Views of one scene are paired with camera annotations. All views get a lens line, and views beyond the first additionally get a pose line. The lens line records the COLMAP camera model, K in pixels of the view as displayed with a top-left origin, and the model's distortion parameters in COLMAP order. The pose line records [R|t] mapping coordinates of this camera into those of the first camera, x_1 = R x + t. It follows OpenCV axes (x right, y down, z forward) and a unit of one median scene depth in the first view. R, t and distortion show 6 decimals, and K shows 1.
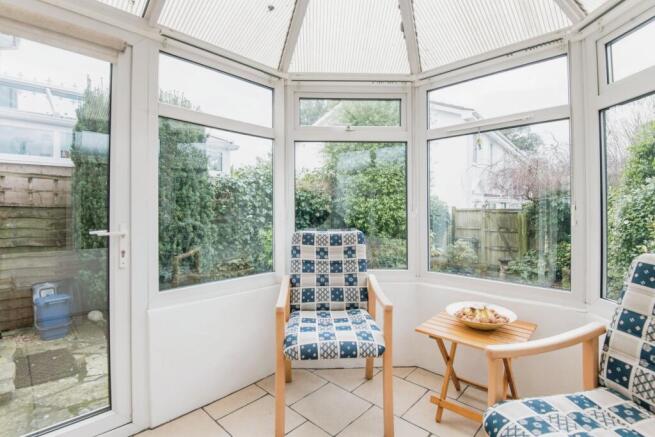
lens RADIAL K [[315.3, 0, 327.2], [0, 315.3, 214.2], [0, 0, 1]] dist [-0.000878, -0.000044]
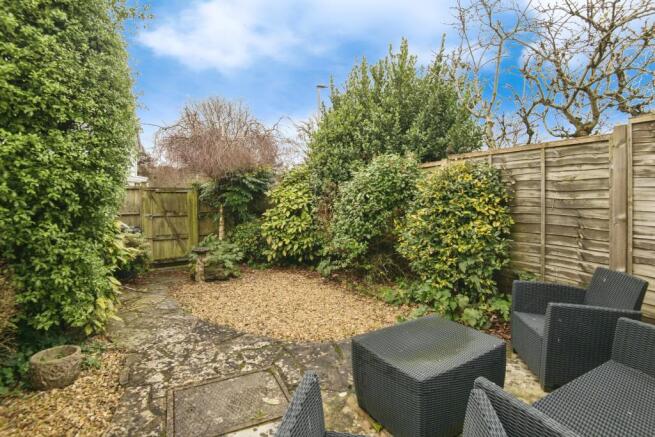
lens RADIAL K [[315.3, 0, 324.2], [0, 315.3, 198.5], [0, 0, 1]] dist [-0.000878, -0.000044]
pose [[0.400242, 0.004261, 0.916399, -0.042766], [0.003459, 0.999975, -0.006161, 0.028630], [-0.916403, 0.005636, 0.400217, 0.538705]]
